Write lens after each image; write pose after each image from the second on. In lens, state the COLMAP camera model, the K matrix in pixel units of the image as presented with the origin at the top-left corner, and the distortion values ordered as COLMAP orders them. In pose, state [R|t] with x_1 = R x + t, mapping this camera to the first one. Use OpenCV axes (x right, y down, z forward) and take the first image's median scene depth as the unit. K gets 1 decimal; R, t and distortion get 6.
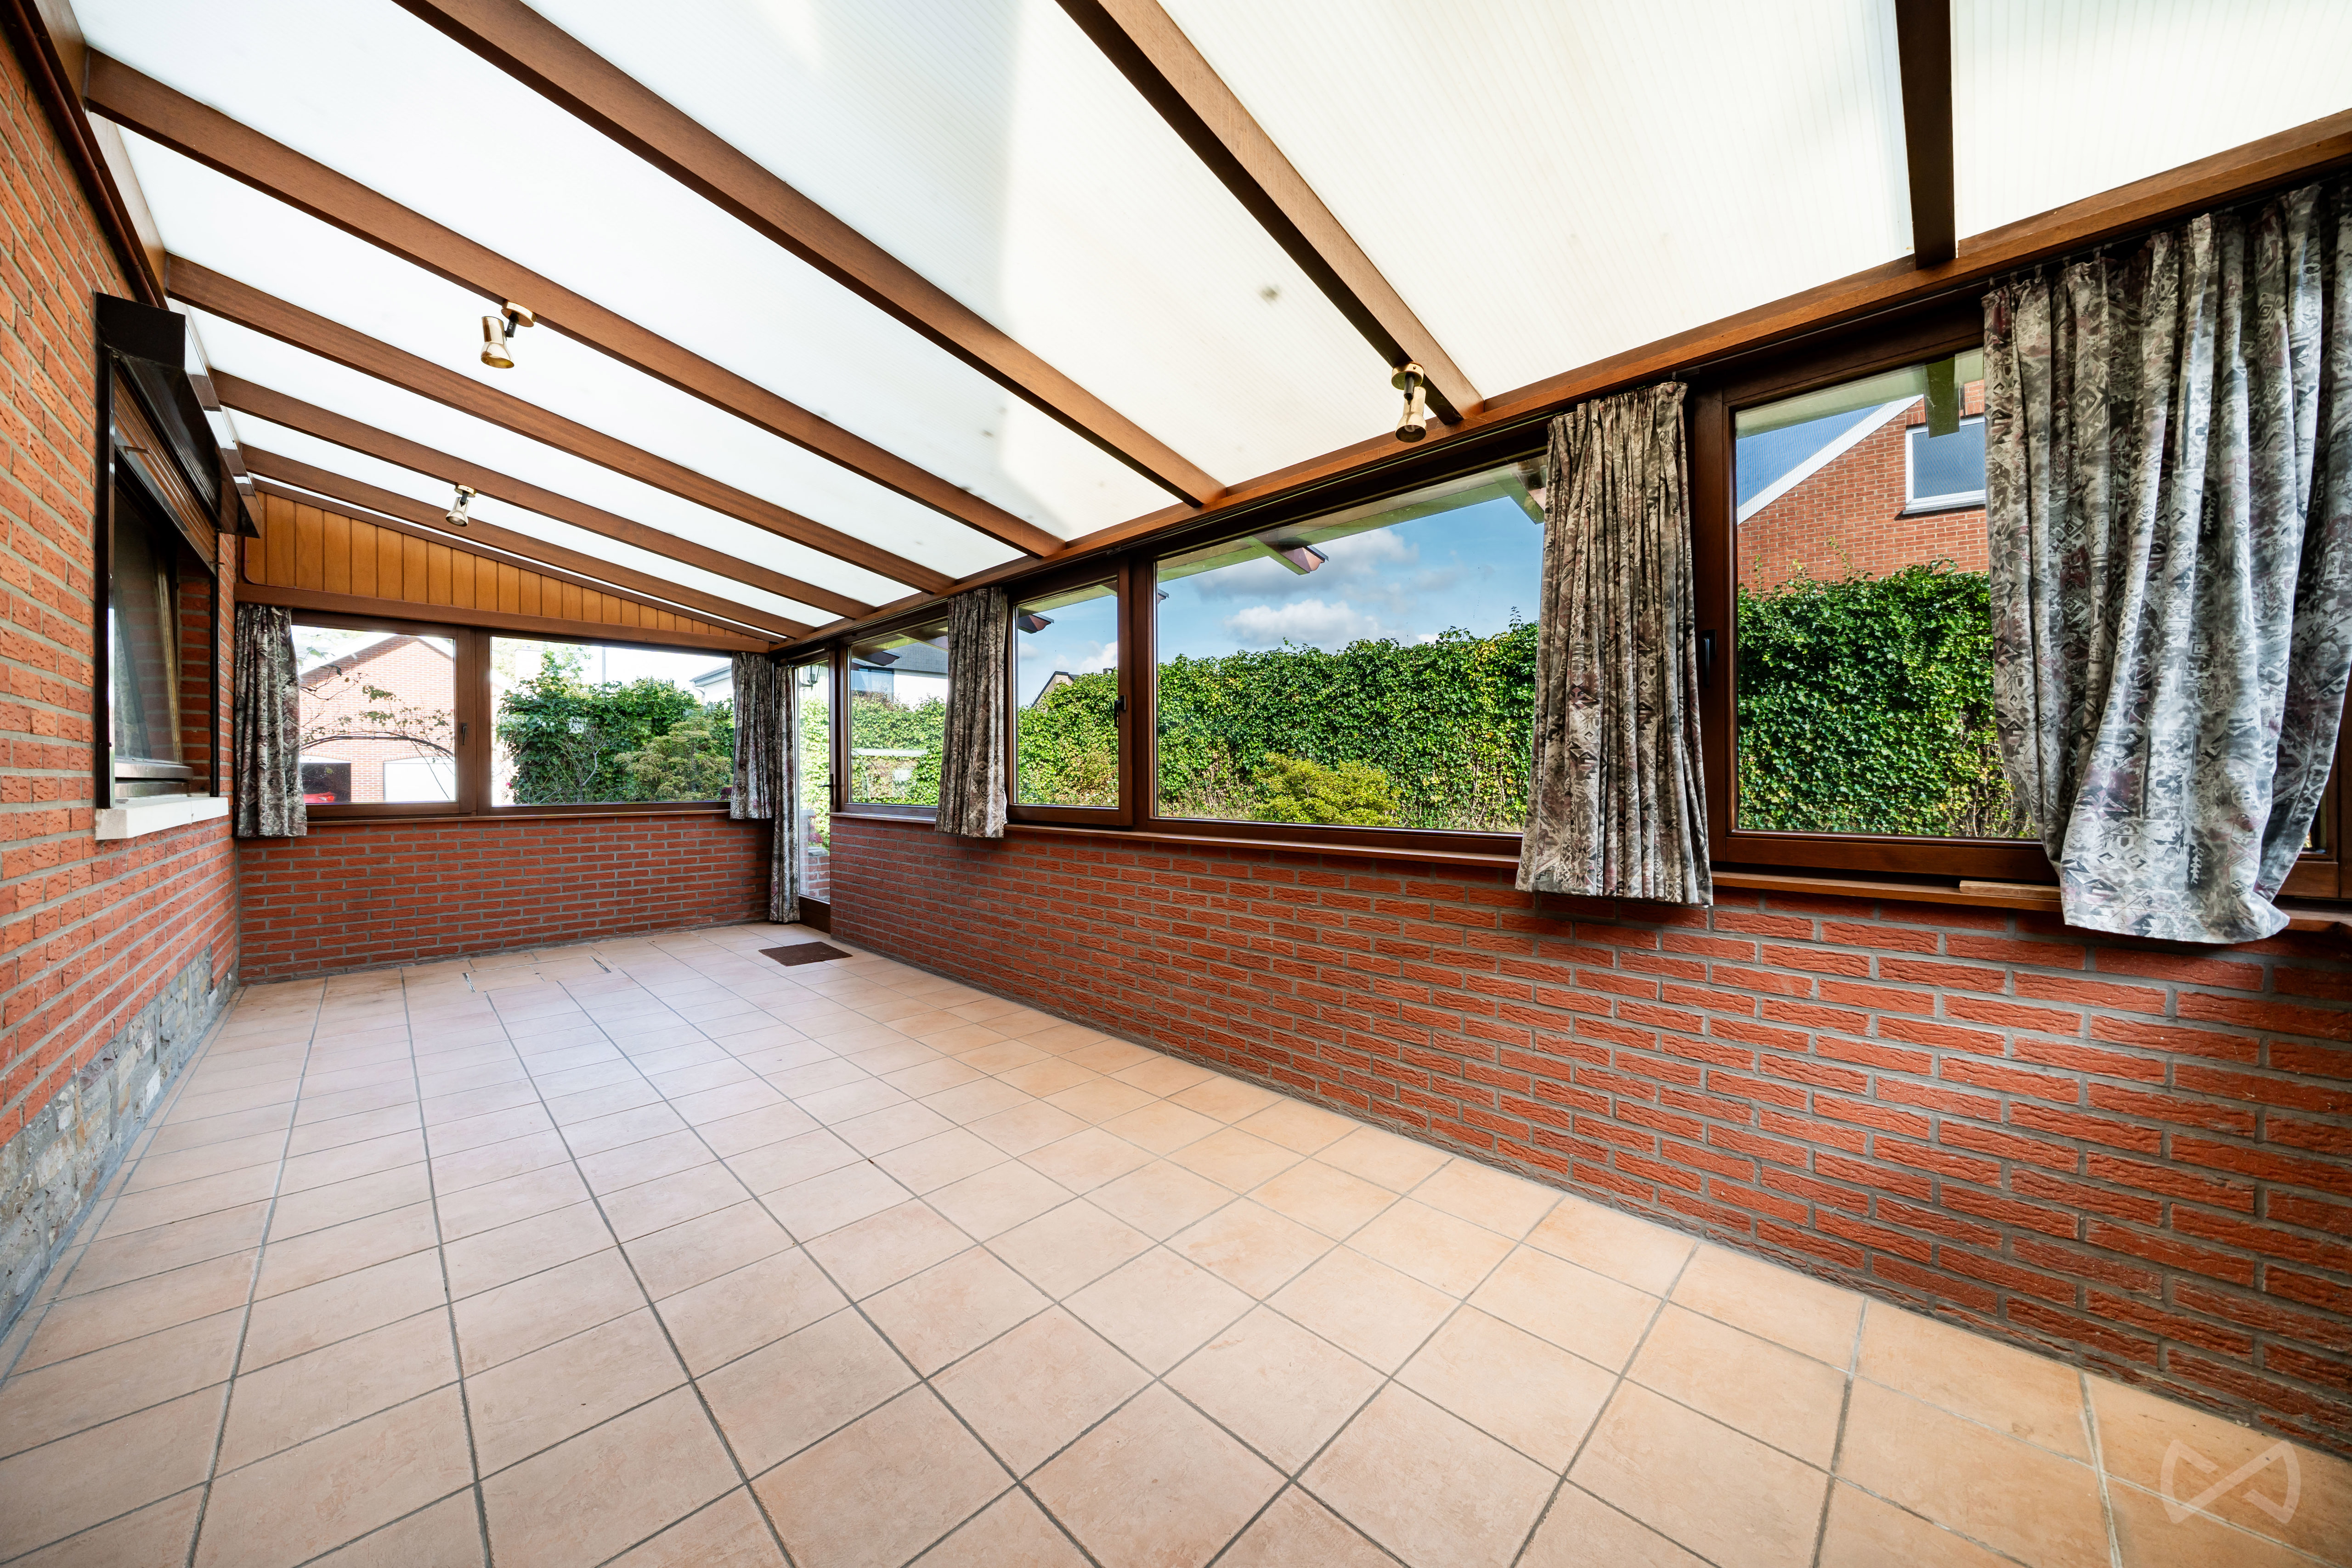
lens RADIAL K [[803.2, 0, 1162.2], [0, 803.2, 785.1], [0, 0, 1]] dist [-0.005920, -0.000076]
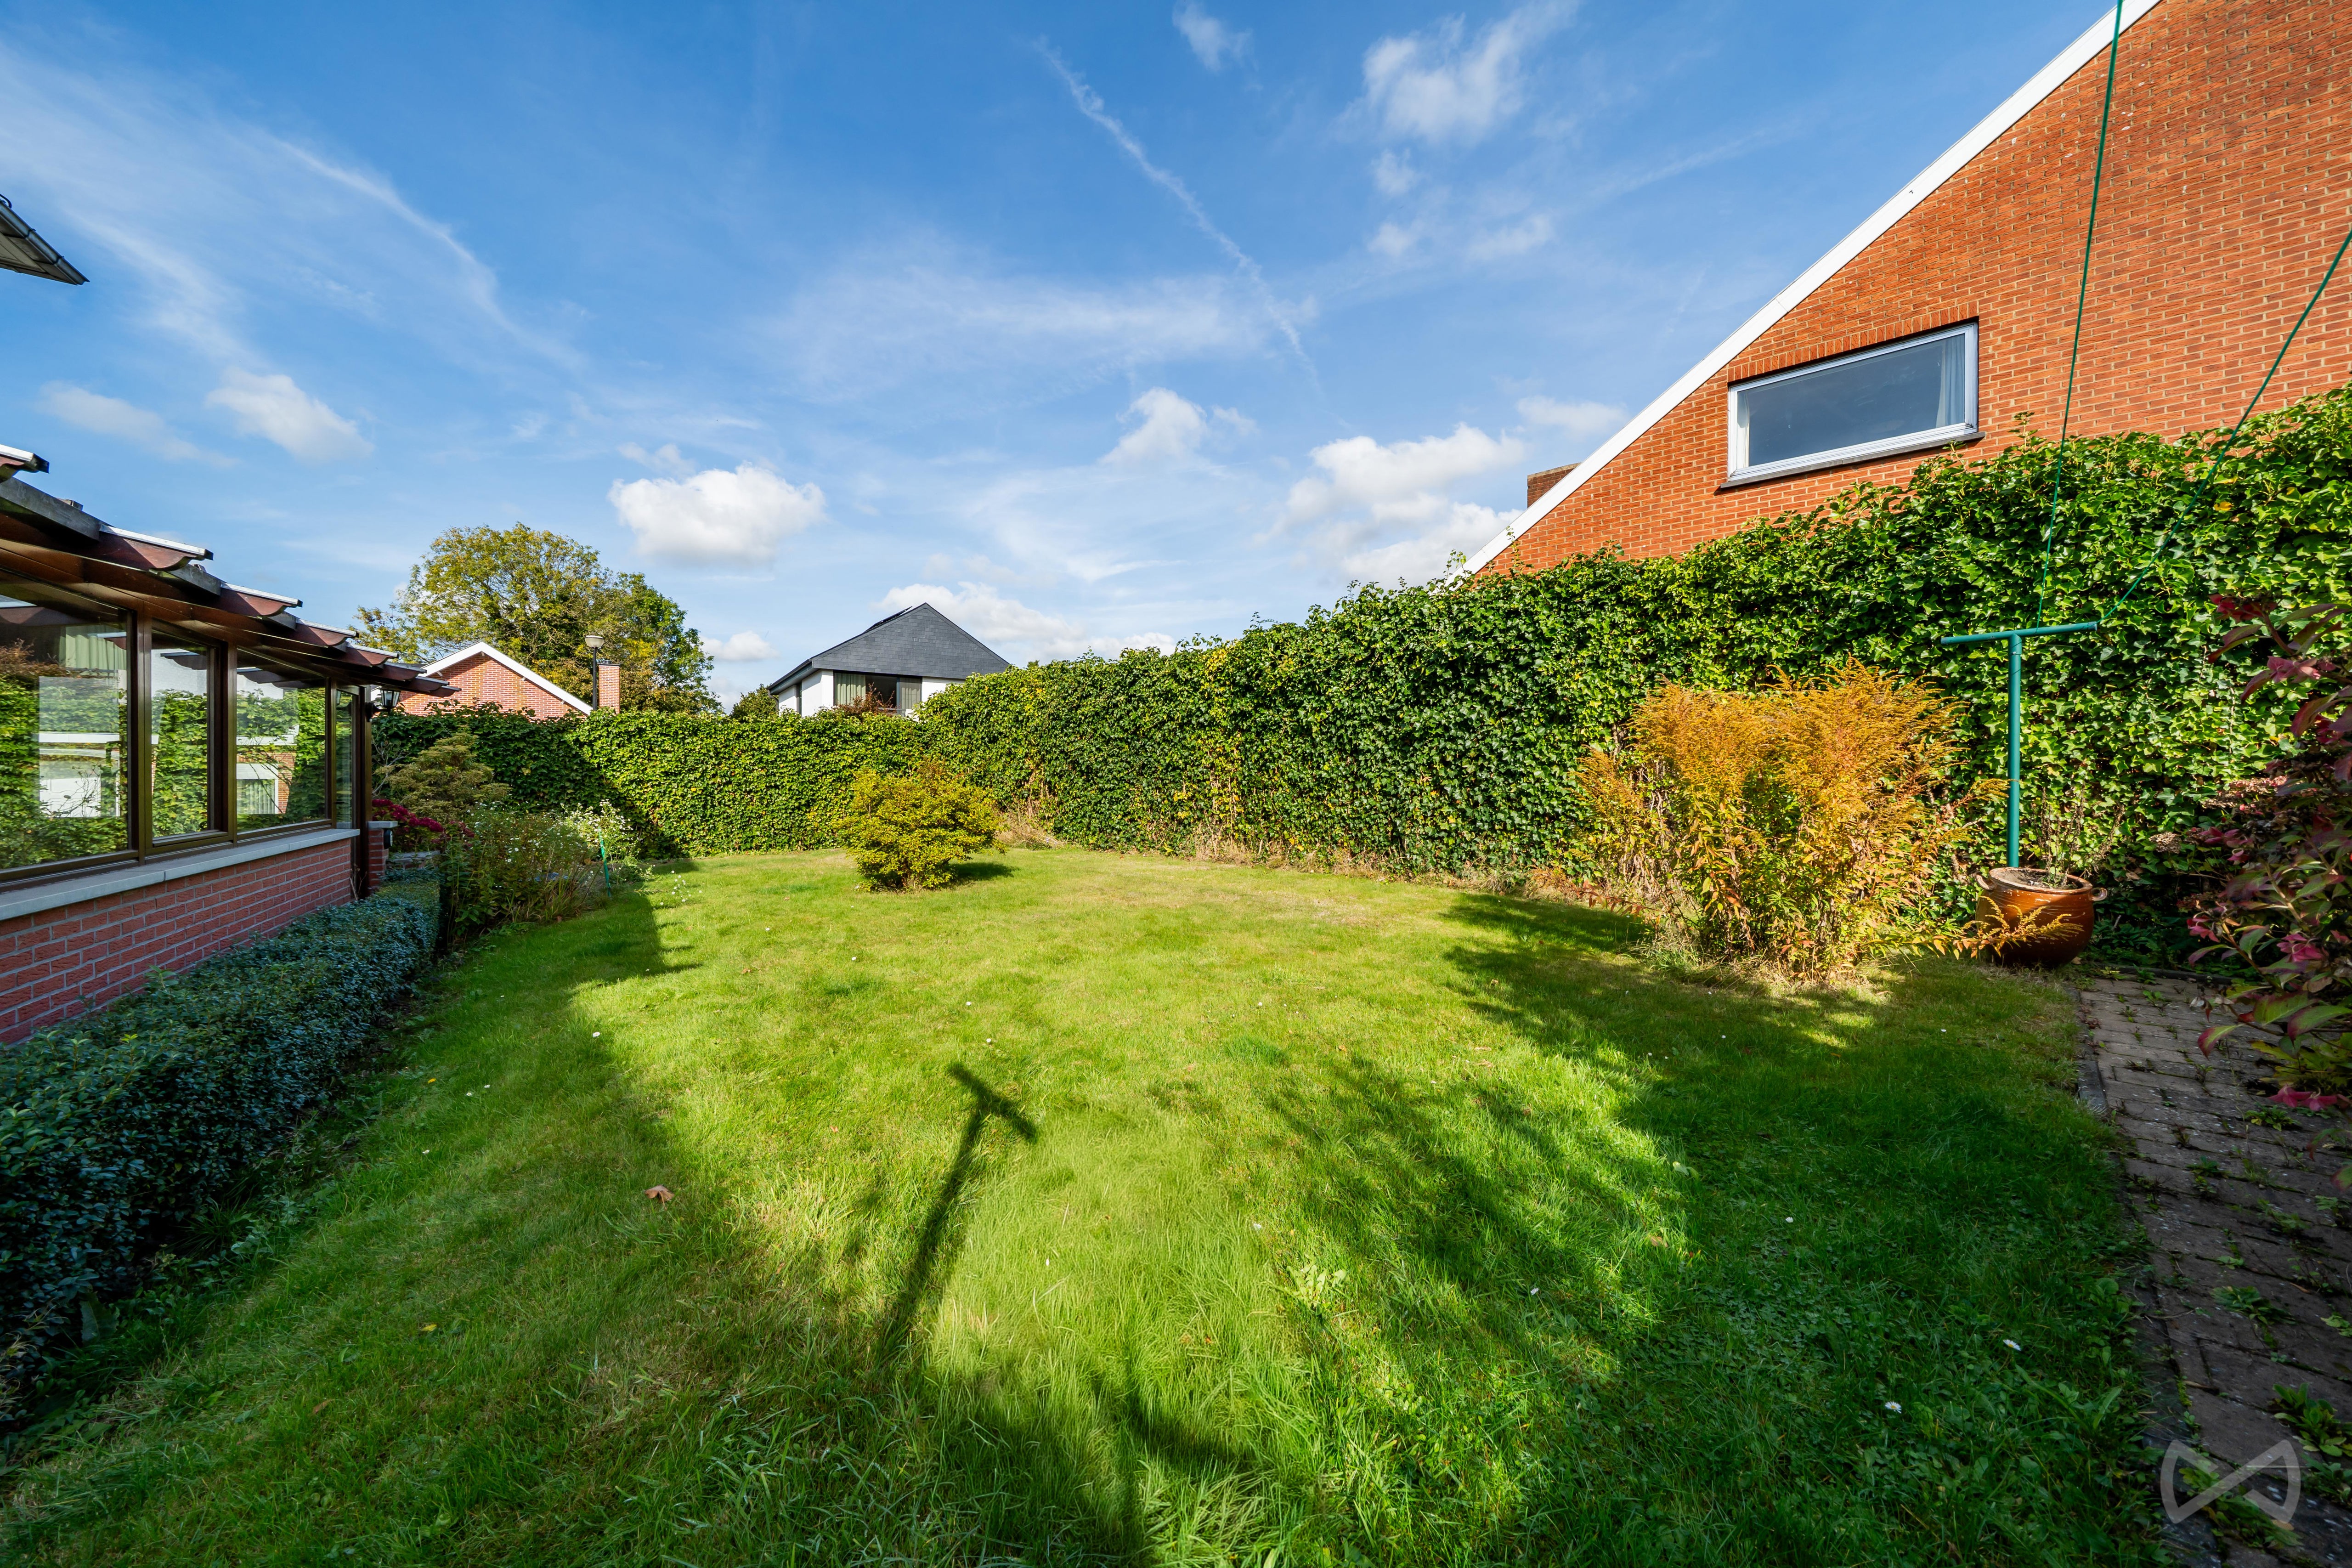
lens RADIAL K [[794.6, 0, 1171.8], [0, 794.6, 785.1], [0, 0, 1]] dist [-0.006864, -0.000093]
pose [[0.986139, 0.006151, -0.165807, 0.639141], [-0.005622, 0.999977, 0.003660, -0.029317], [0.165826, -0.002677, 0.986151, 0.092737]]
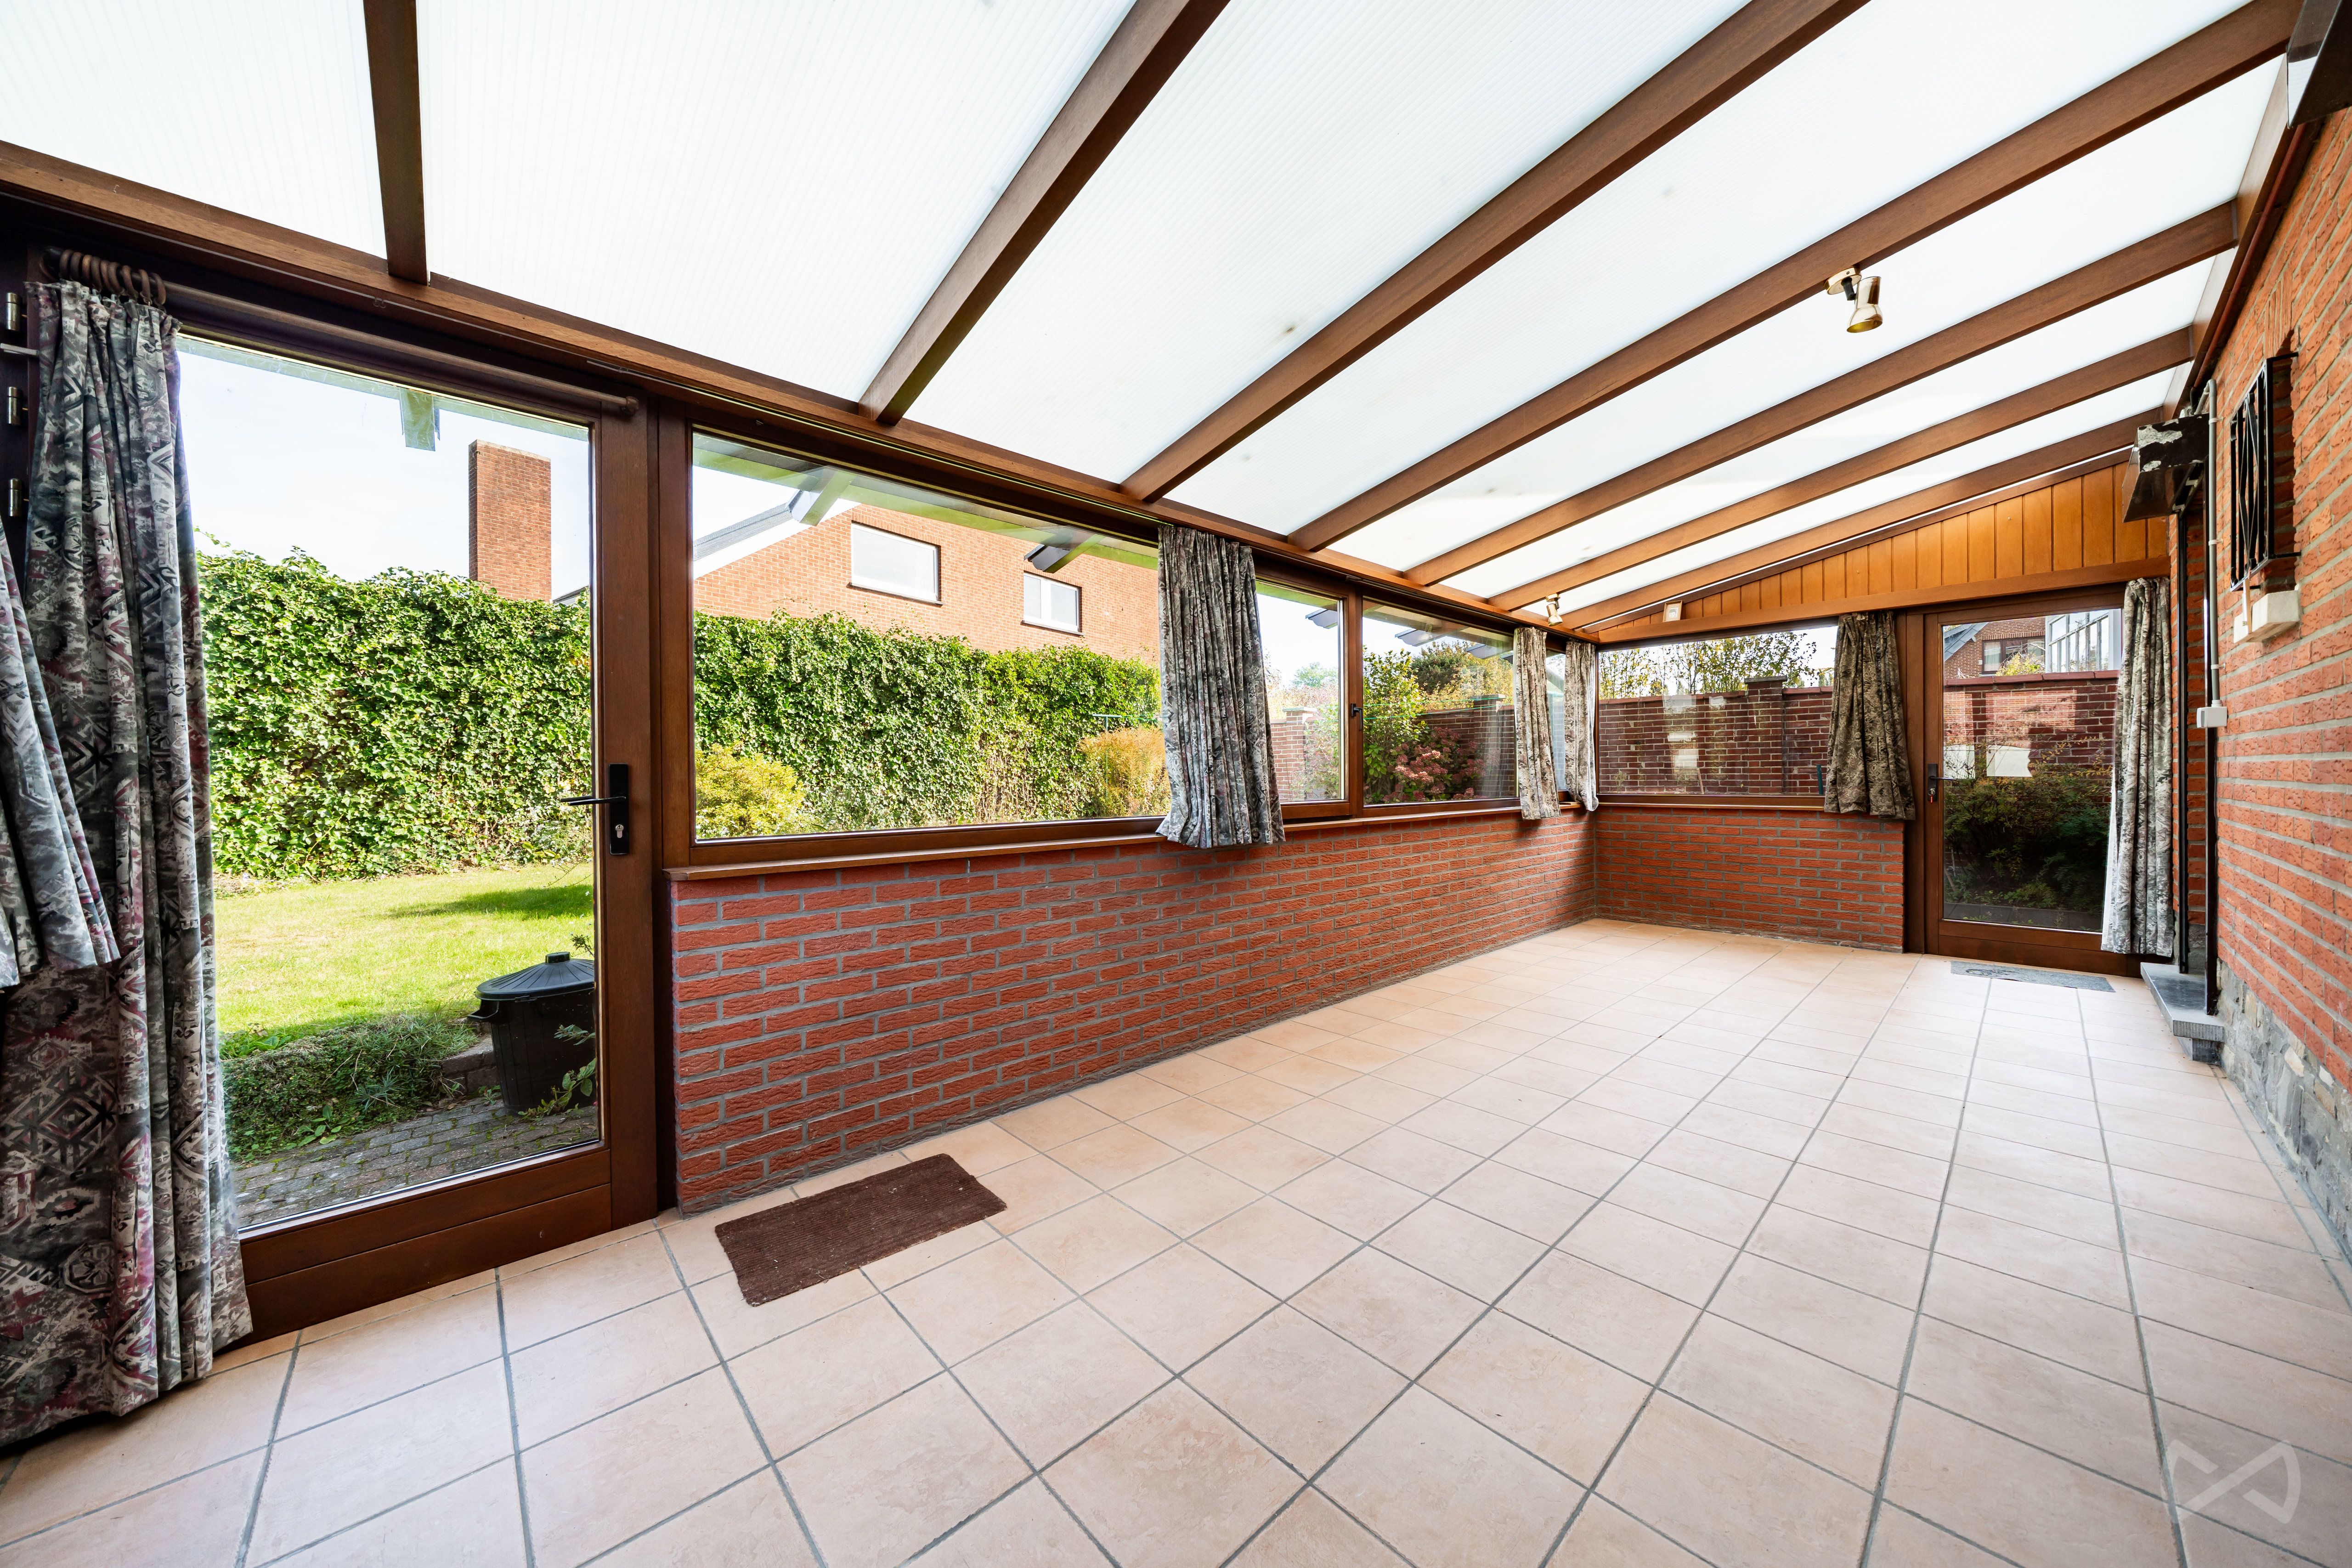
lens RADIAL K [[795.9, 0, 1181.2], [0, 795.9, 779.7], [0, 0, 1]] dist [-0.015647, -0.000057]
pose [[0.033880, -0.002095, 0.999424, -0.516716], [0.016328, 0.999865, 0.001542, -0.002395], [-0.999293, 0.016267, 0.033910, 0.515419]]
